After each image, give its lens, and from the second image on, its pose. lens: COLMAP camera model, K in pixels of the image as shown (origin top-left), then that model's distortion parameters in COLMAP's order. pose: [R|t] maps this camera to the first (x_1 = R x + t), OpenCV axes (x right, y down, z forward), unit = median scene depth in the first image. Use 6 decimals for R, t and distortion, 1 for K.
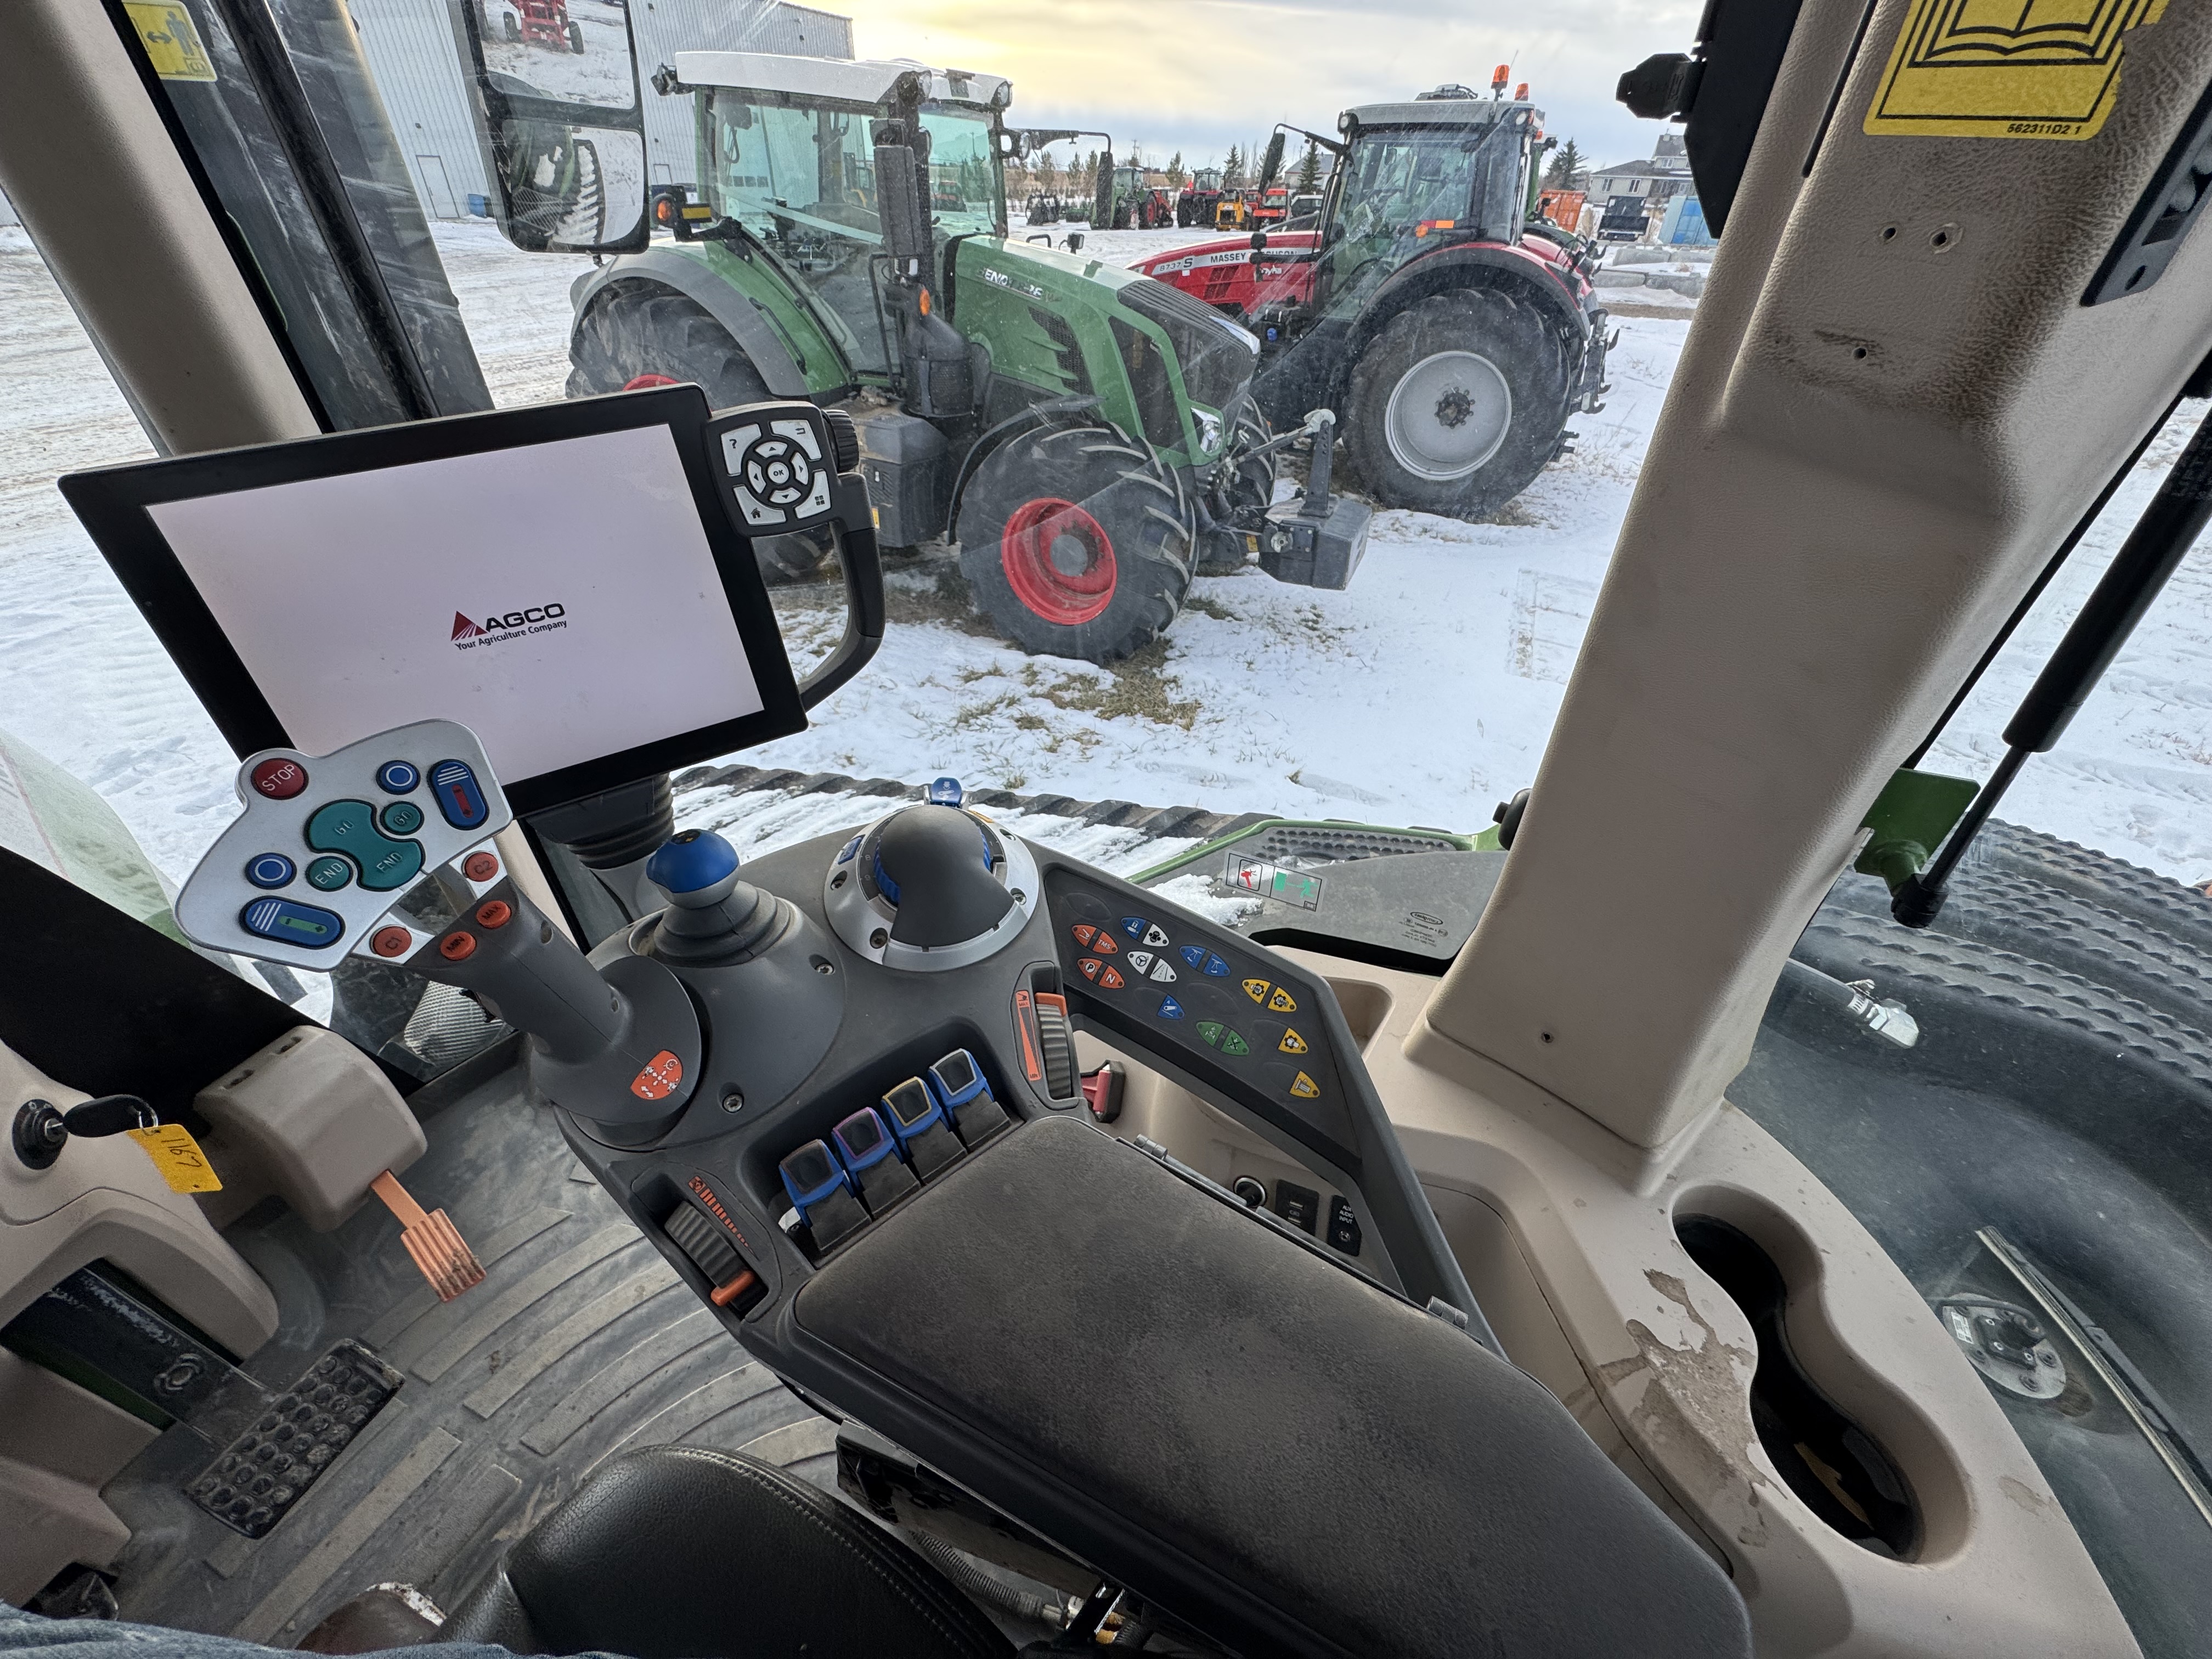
lens RADIAL K [[883.3, 0, 1106.0], [0, 883.3, 829.5], [0, 0, 1]] dist [-0.001751, -0.000169]
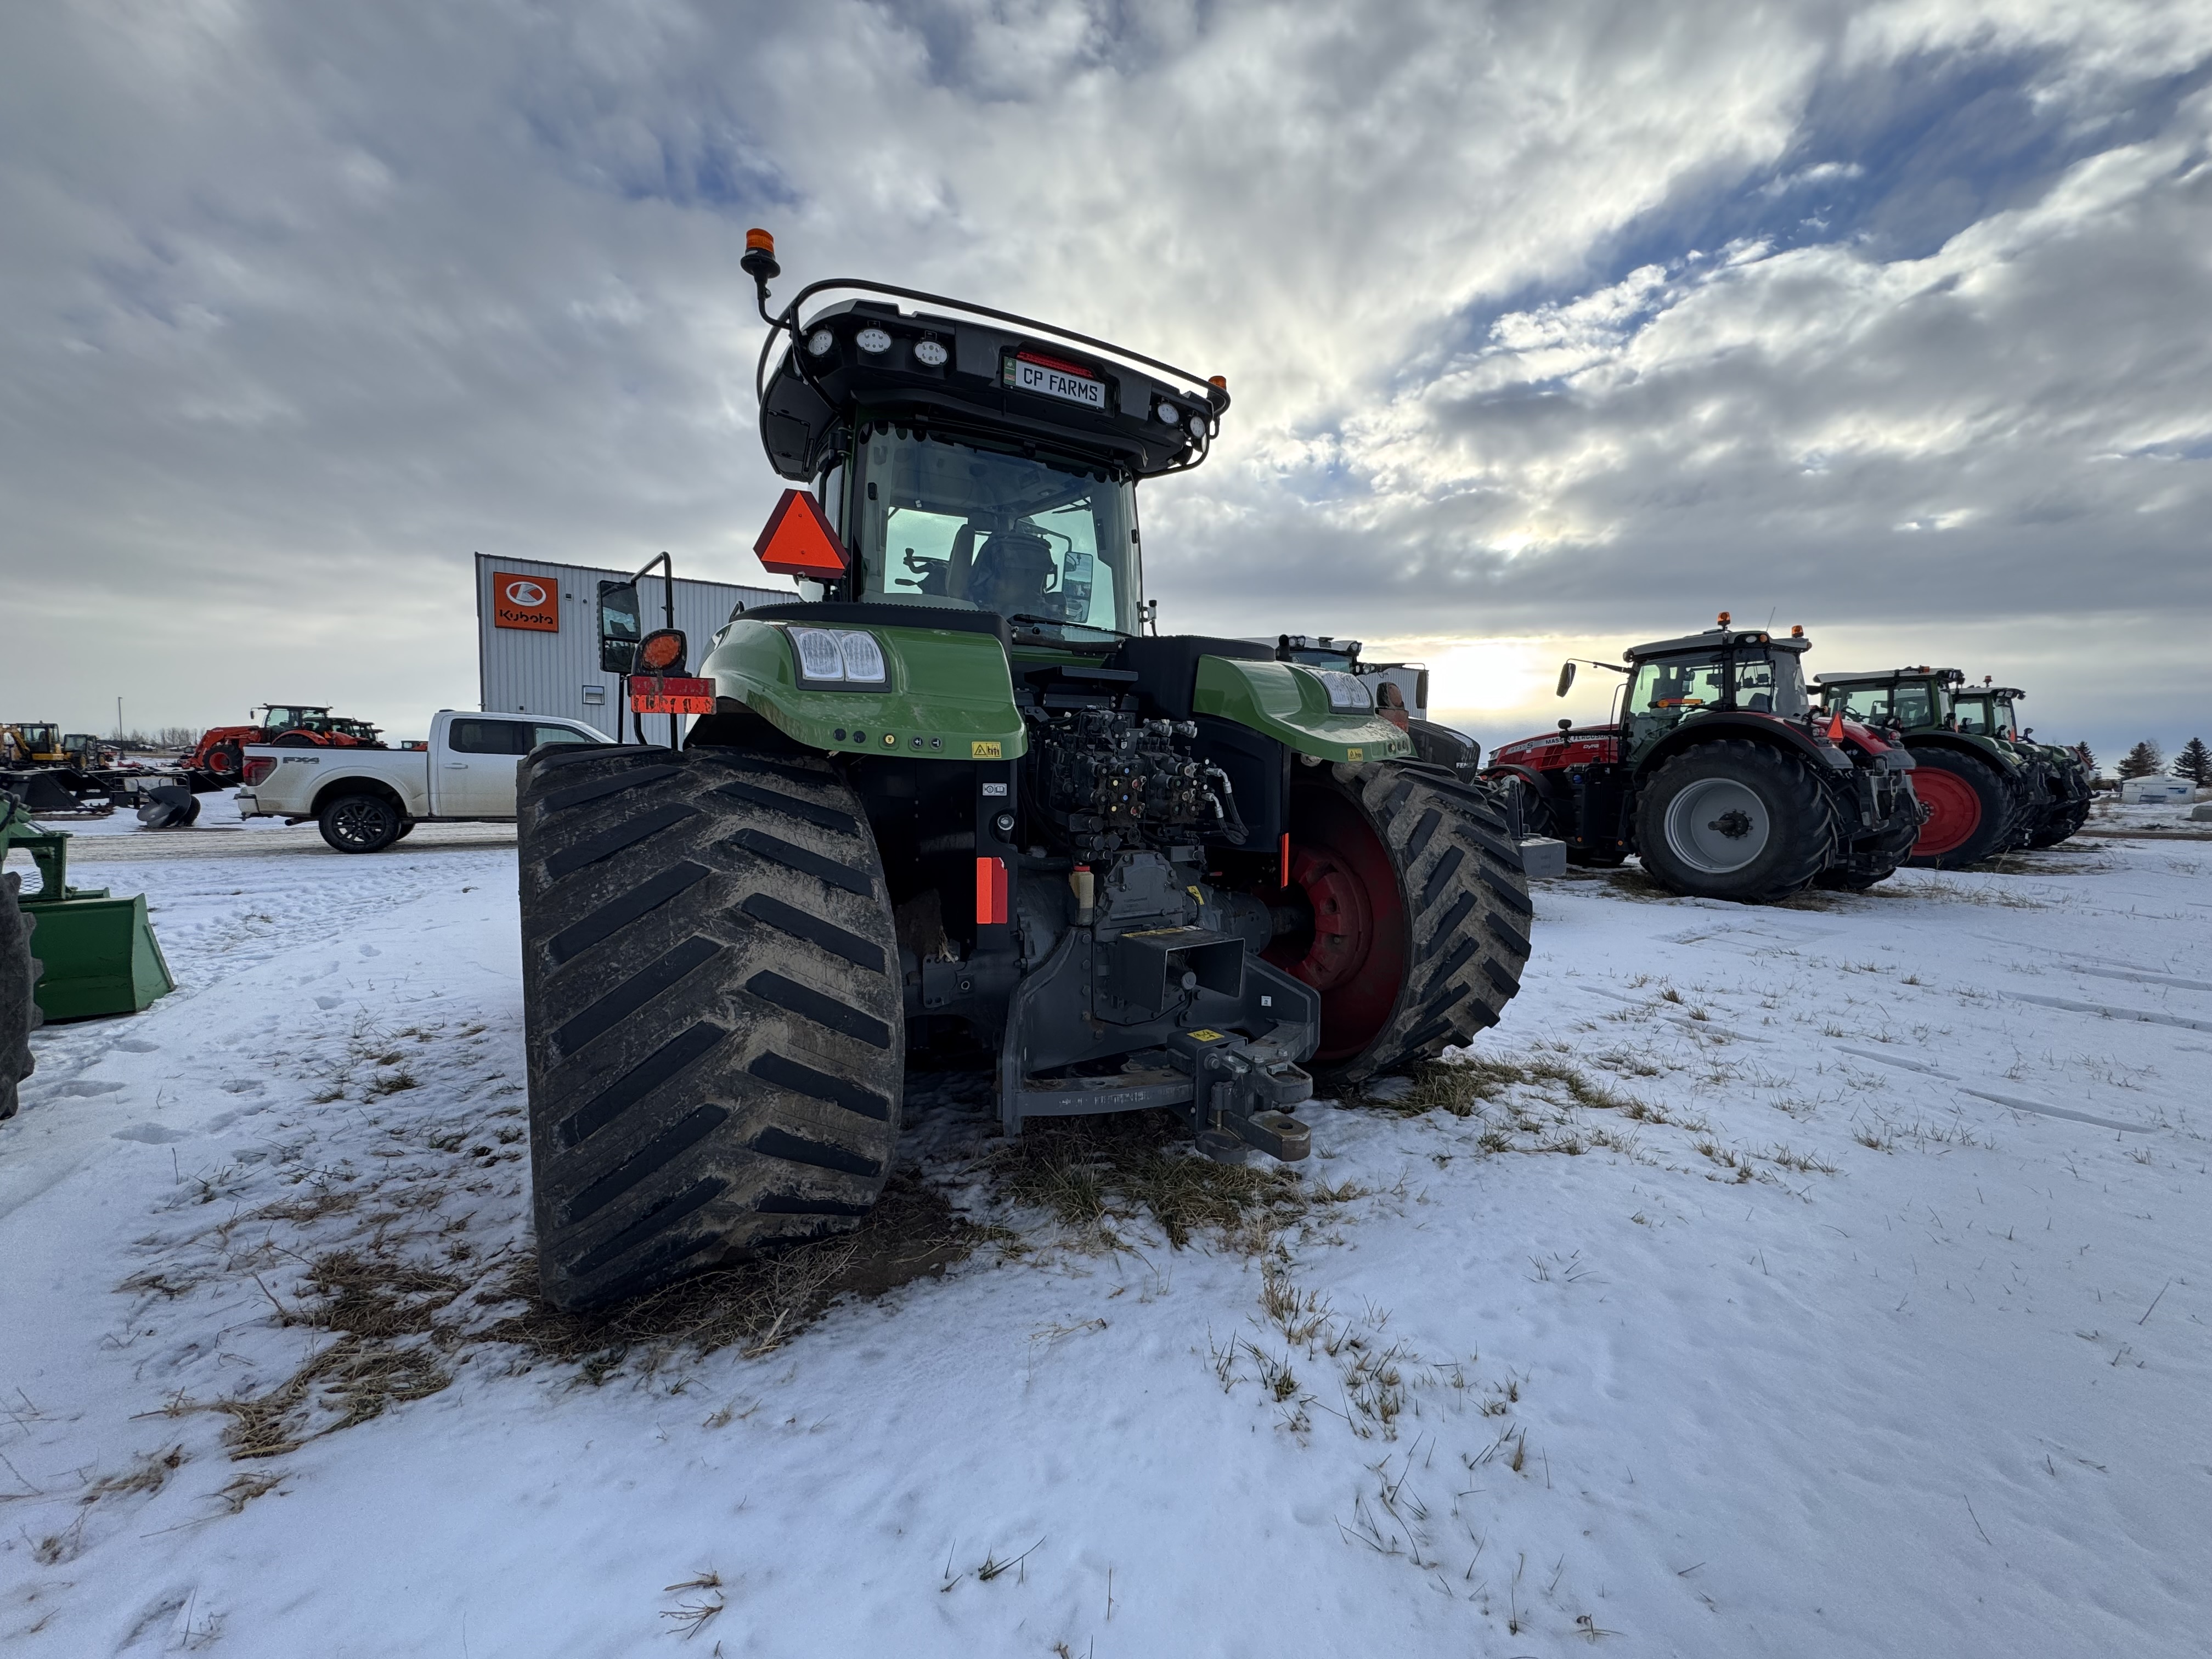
lens RADIAL K [[883.3, 0, 1106.0], [0, 883.3, 829.5], [0, 0, 1]] dist [-0.001751, -0.000169]
pose [[0.838383, 0.025149, -0.544501, 0.390522], [-0.317622, 0.834357, -0.450515, 0.423830], [0.442978, 0.550650, 0.707499, -0.297937]]
